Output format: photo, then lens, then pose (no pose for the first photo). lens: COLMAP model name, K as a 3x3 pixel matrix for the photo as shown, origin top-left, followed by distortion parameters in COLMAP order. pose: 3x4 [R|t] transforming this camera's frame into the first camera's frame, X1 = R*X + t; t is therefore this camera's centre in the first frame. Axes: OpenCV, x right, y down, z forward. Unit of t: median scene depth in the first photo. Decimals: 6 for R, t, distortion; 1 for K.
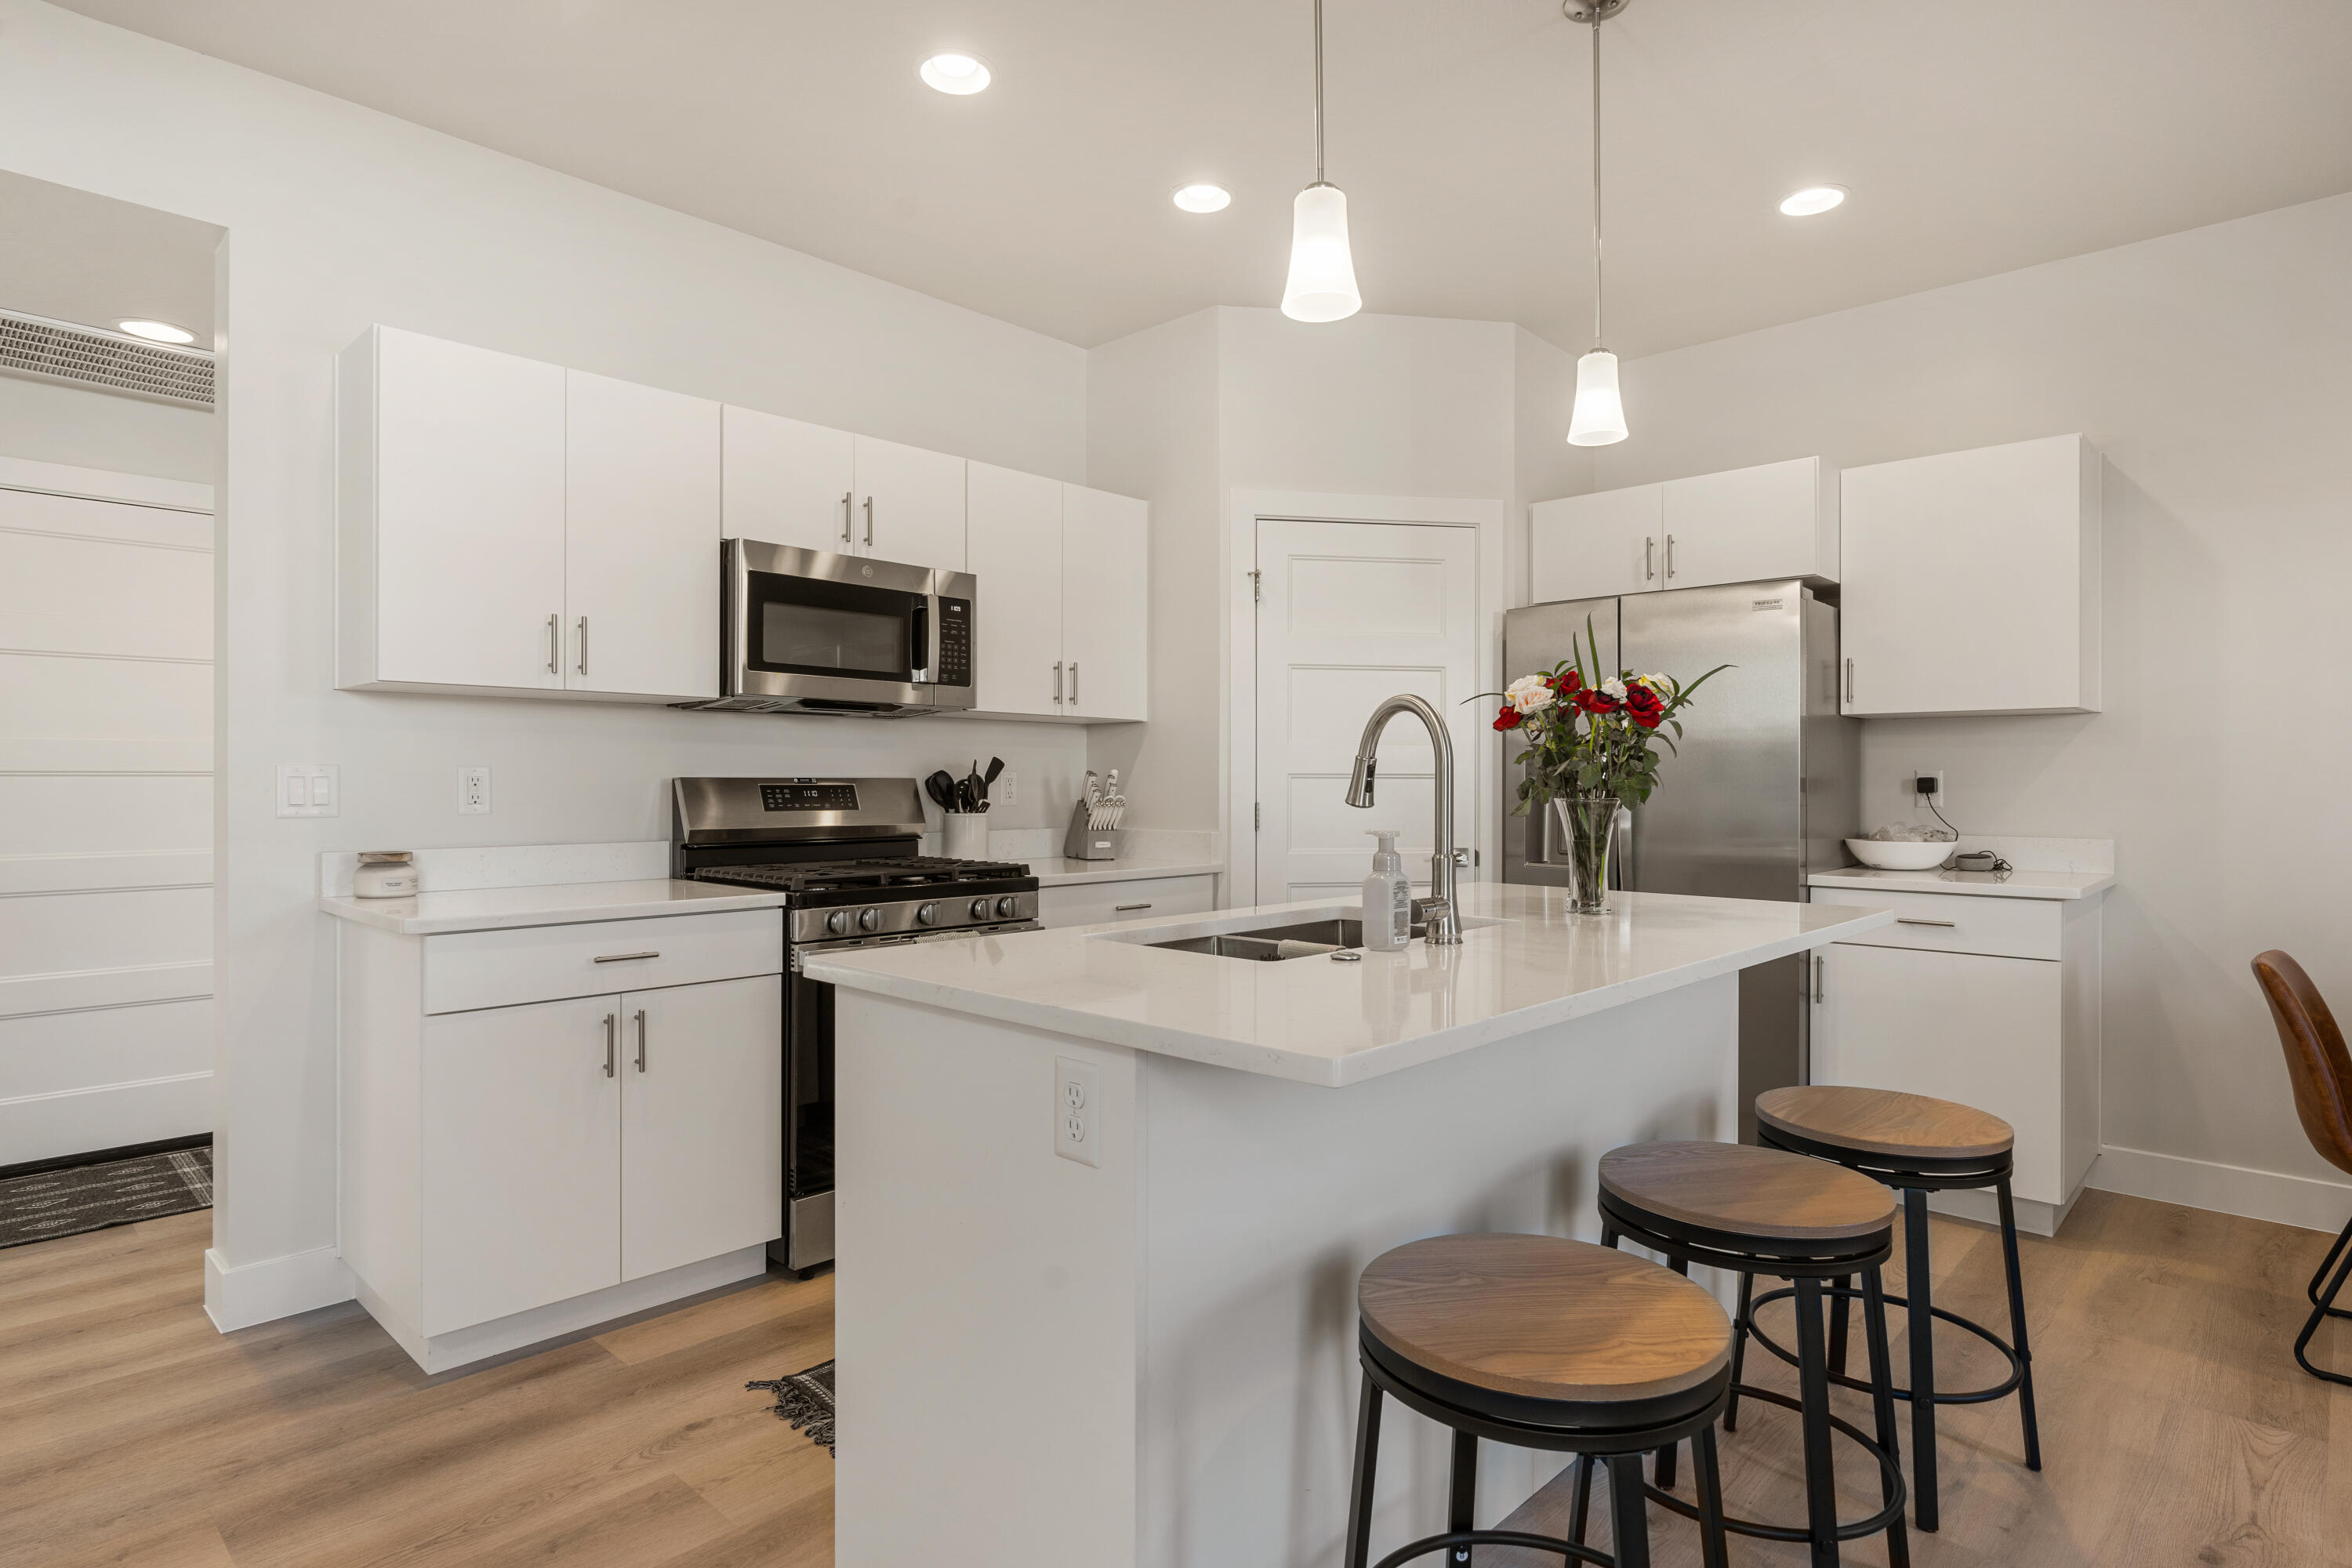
lens RADIAL K [[1257.8, 0, 1173.0], [0, 1257.8, 790.7], [0, 0, 1]] dist [-0.000754, -0.000650]
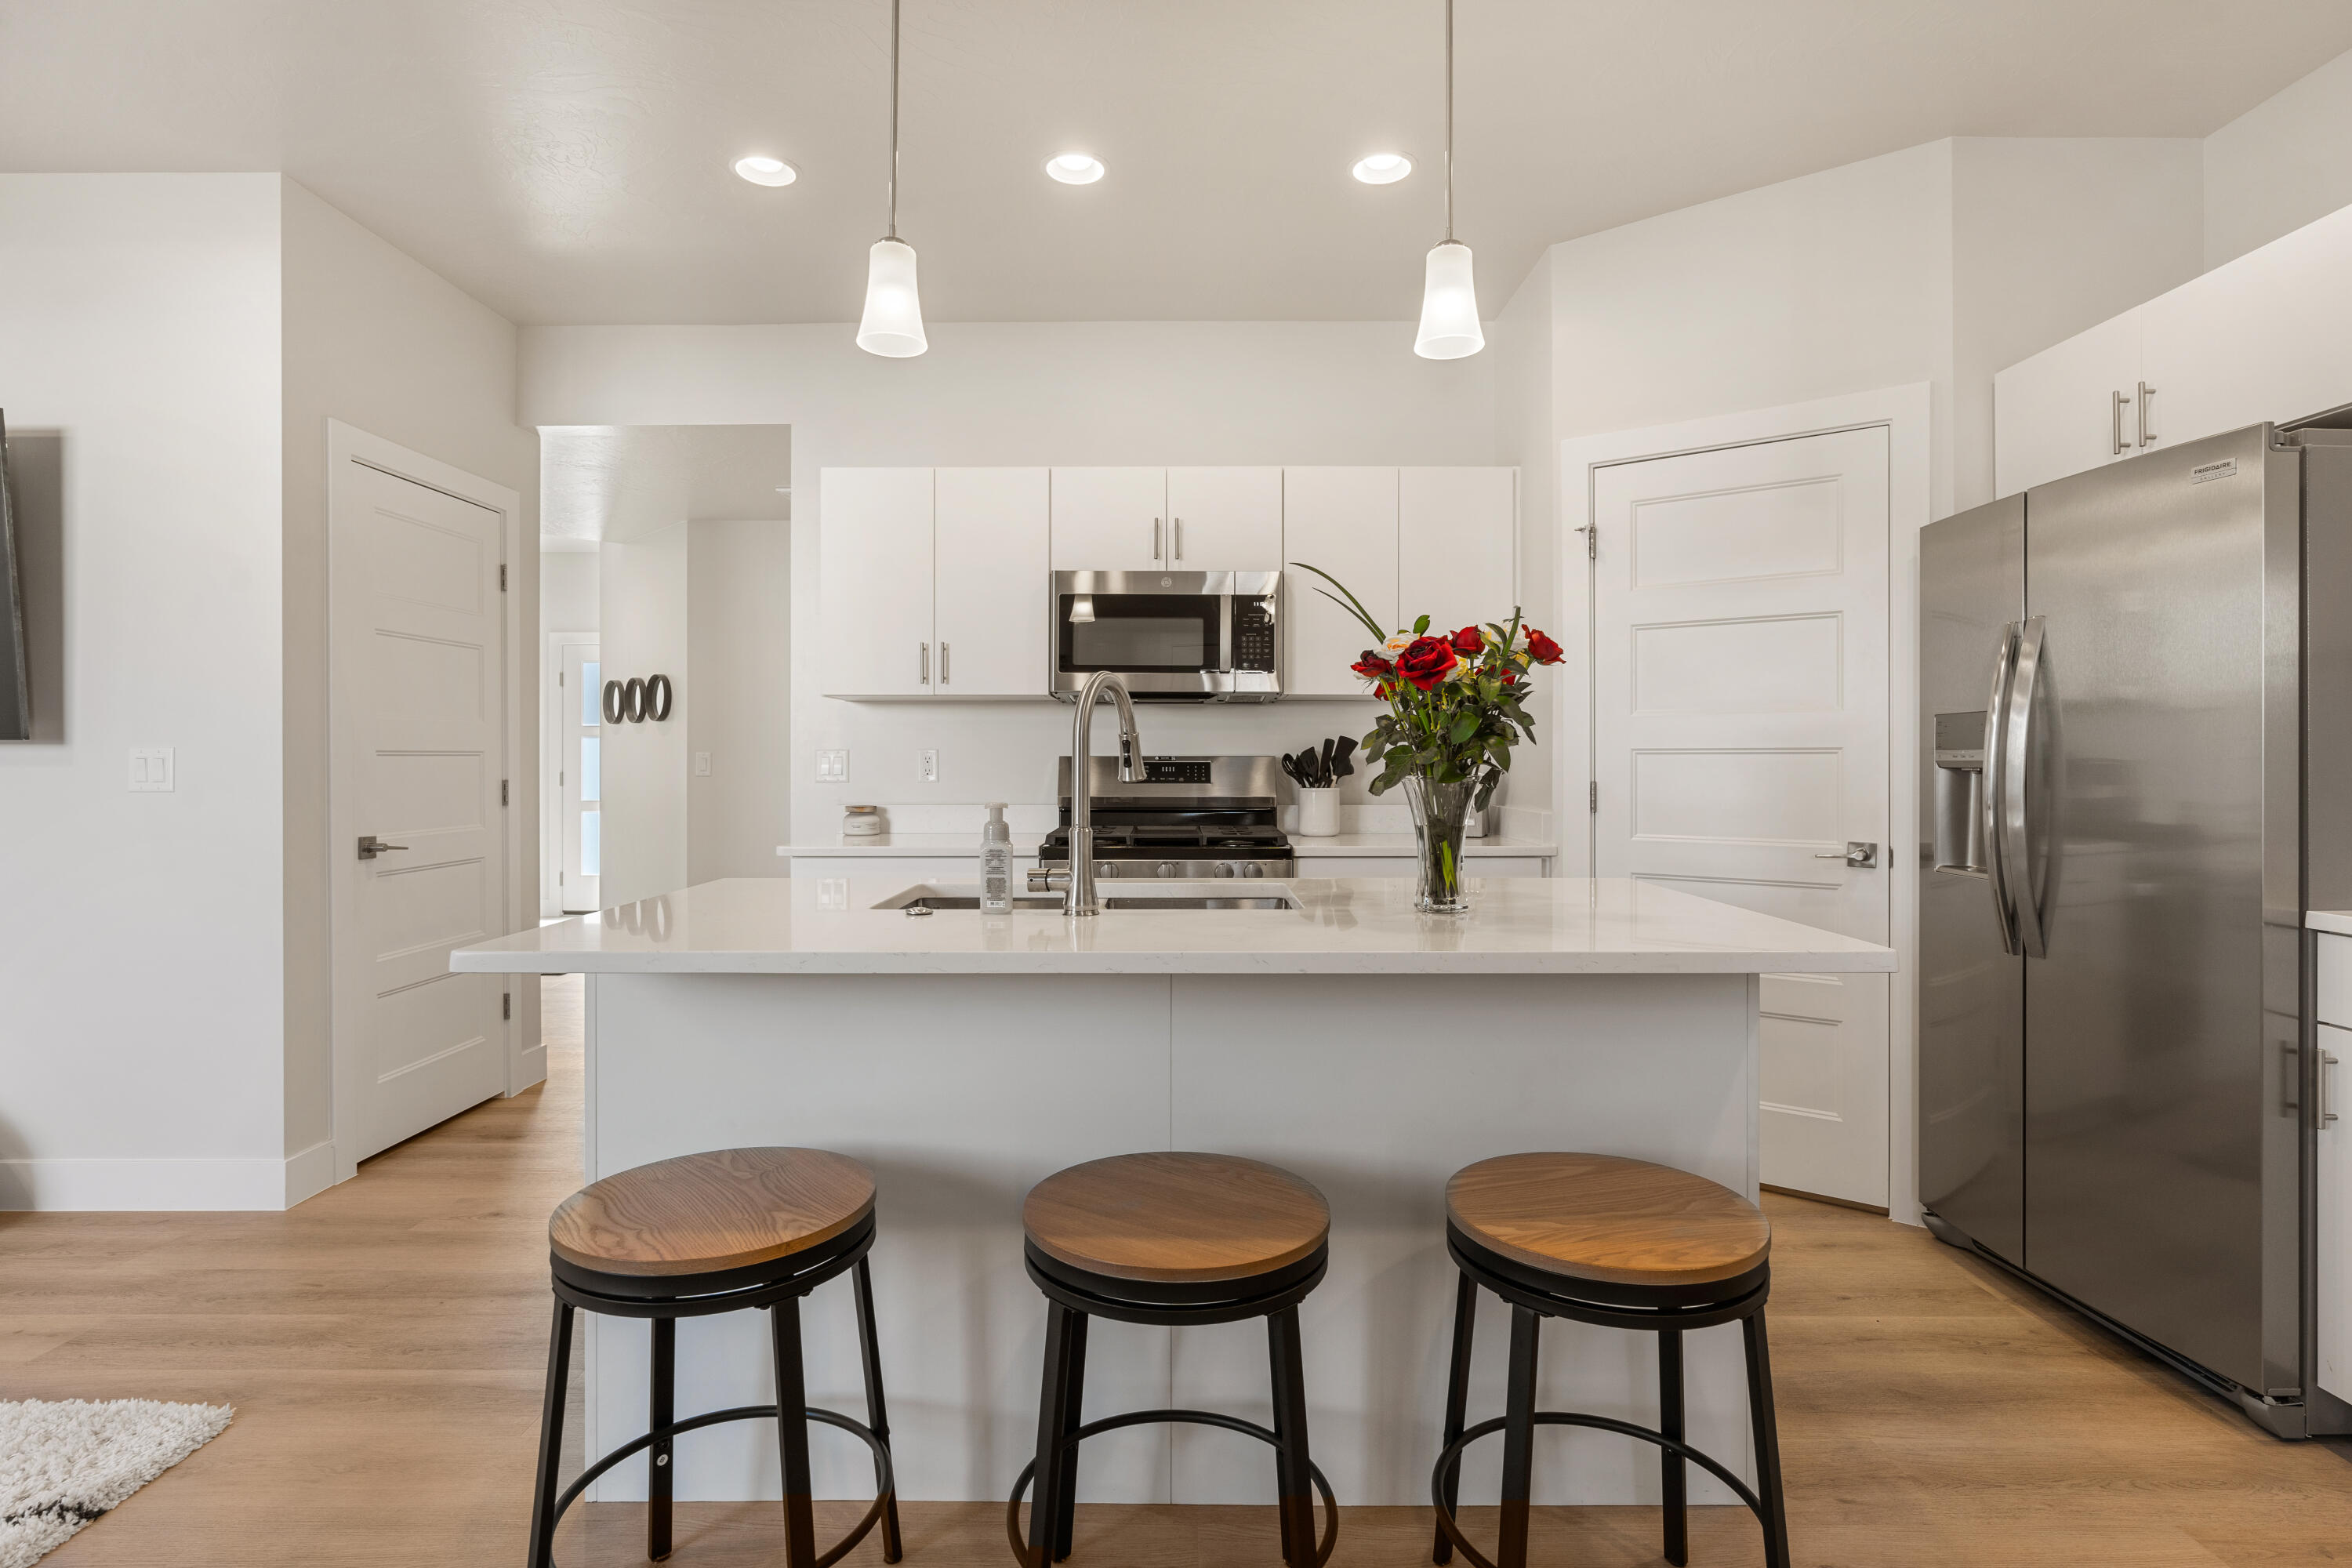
lens RADIAL K [[1217.2, 0, 1186.4], [0, 1217.2, 756.9], [0, 0, 1]] dist [0.001812, 0.000492]
pose [[0.681815, -0.003755, -0.731515, 0.584582], [-0.002779, 0.999966, -0.007723, -0.000350], [0.731519, 0.007298, 0.681782, 0.220401]]
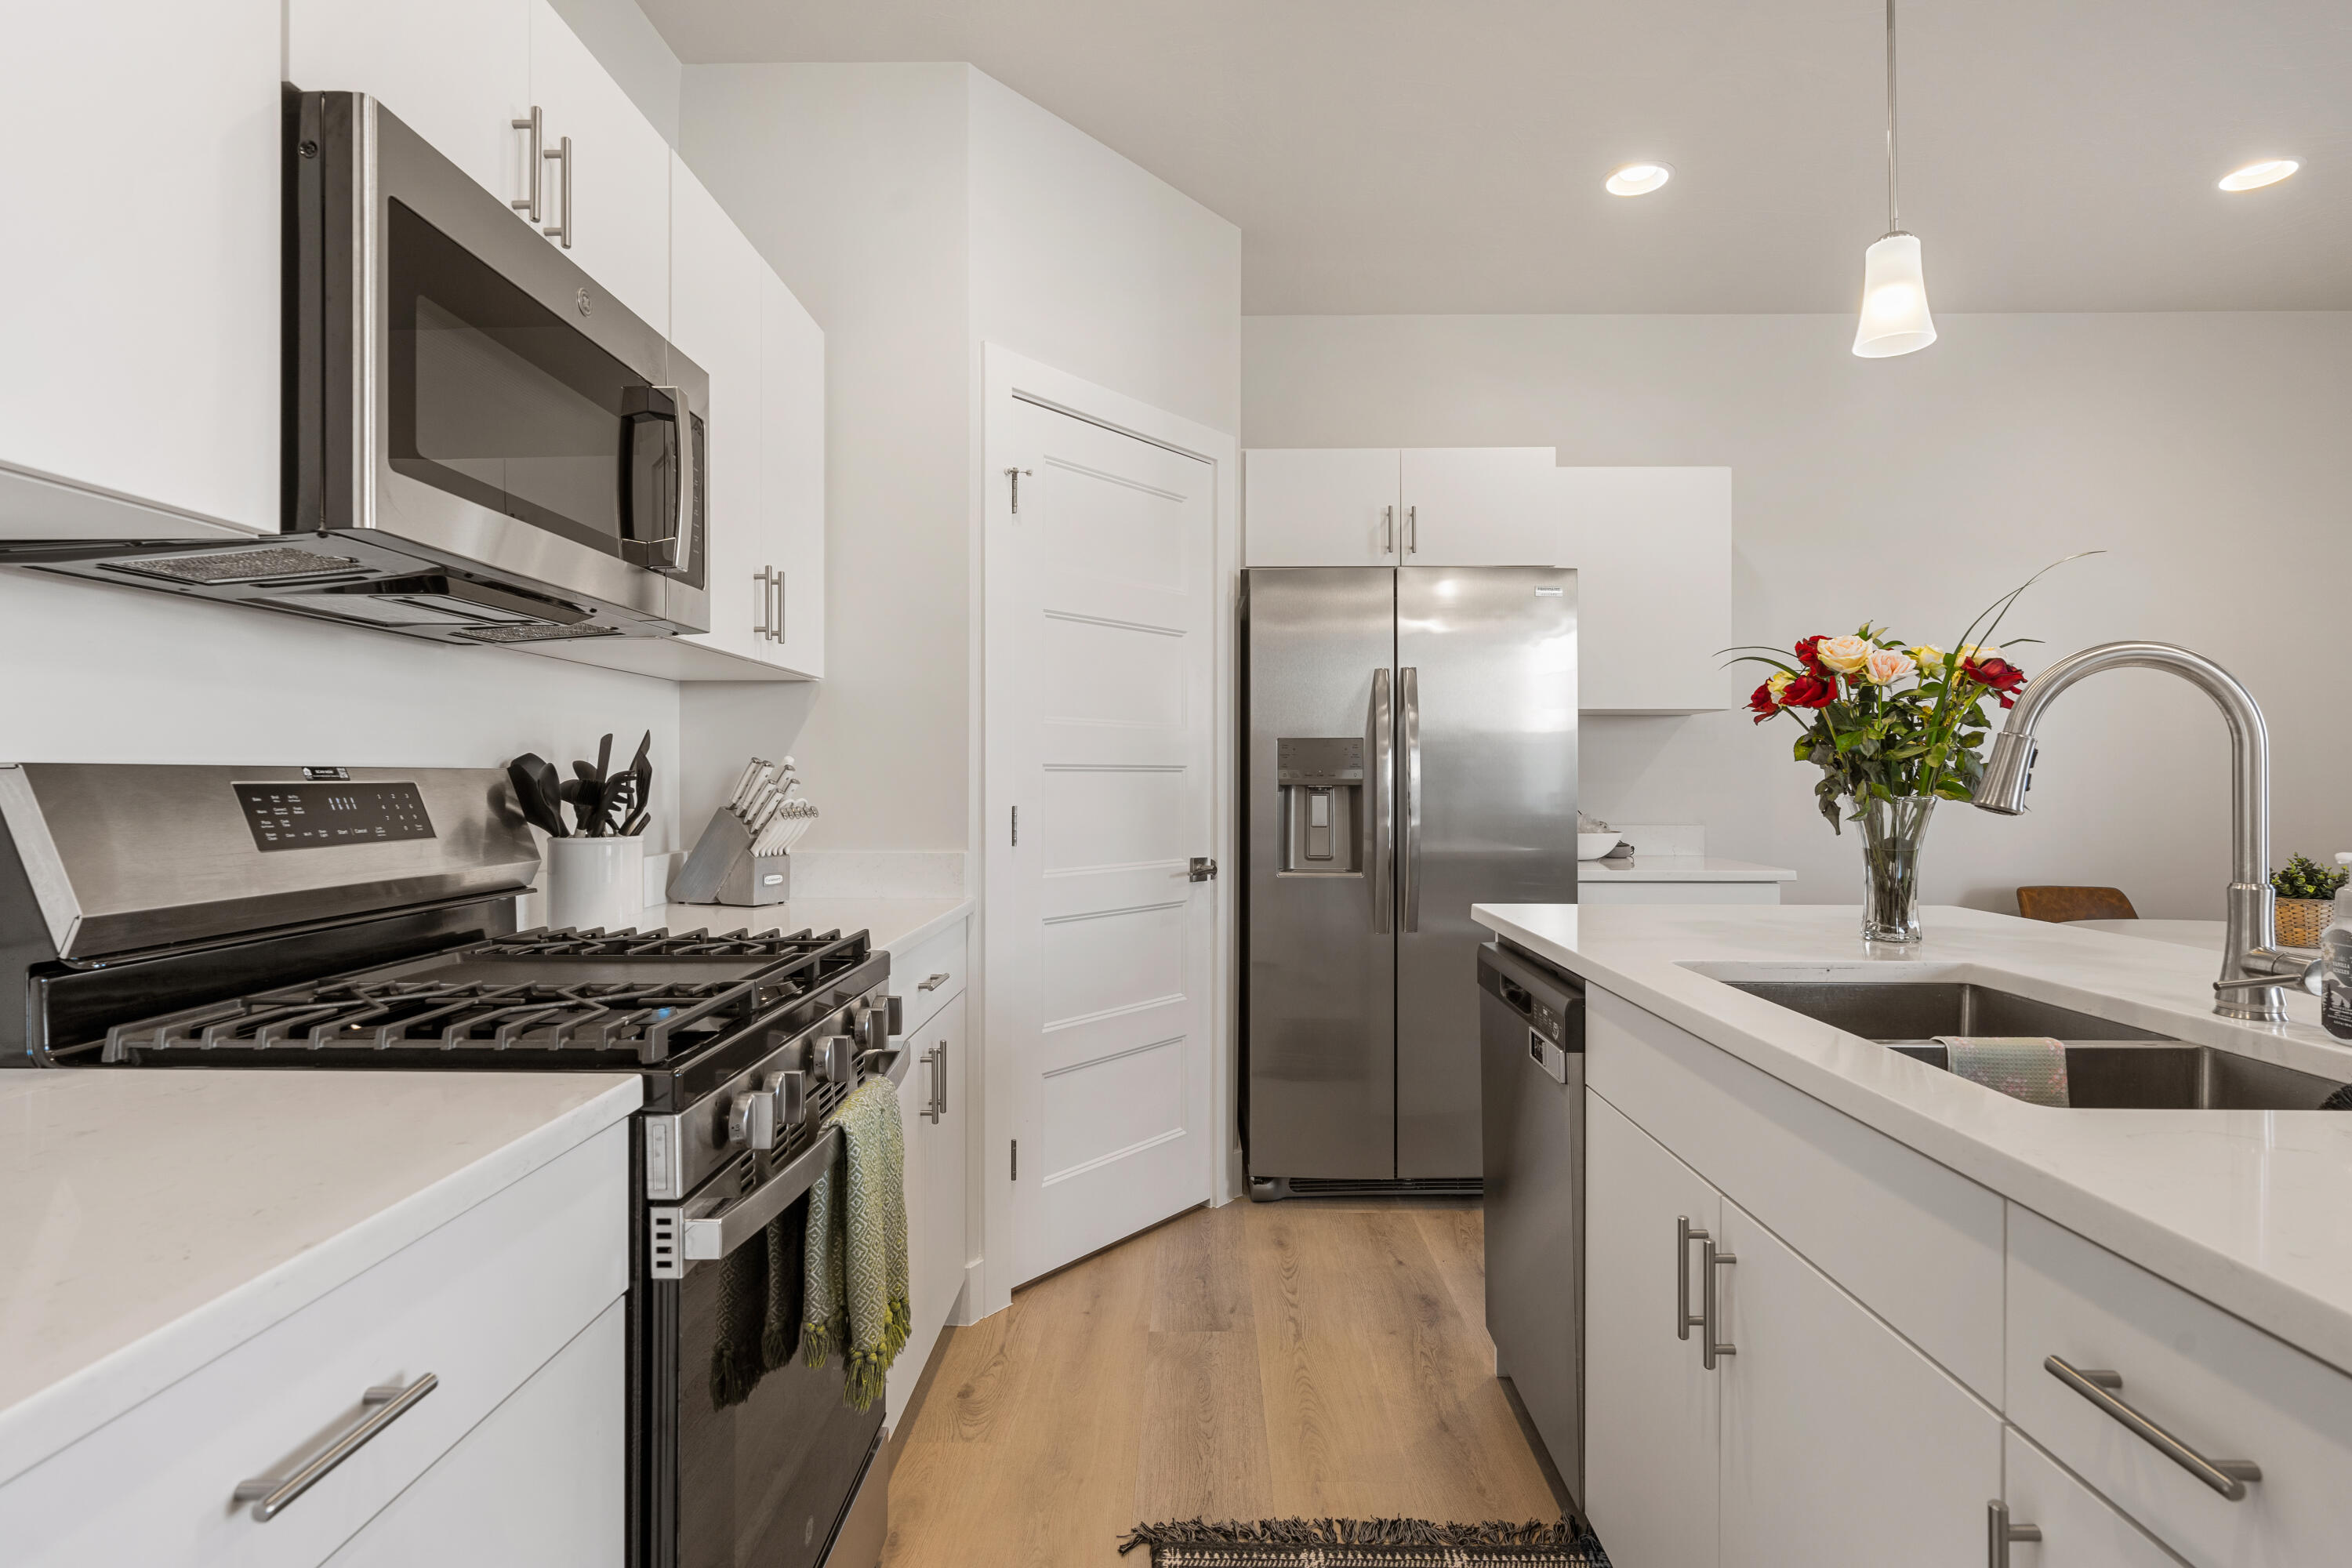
lens RADIAL K [[1199.1, 0, 1183.7], [0, 1199.1, 776.3], [0, 0, 1]] dist [-0.001433, 0.000030]
pose [[0.737975, -0.000298, 0.674828, -0.356611], [0.004875, 0.999976, -0.004890, -0.003713], [-0.674810, 0.006898, 0.737959, 0.524161]]
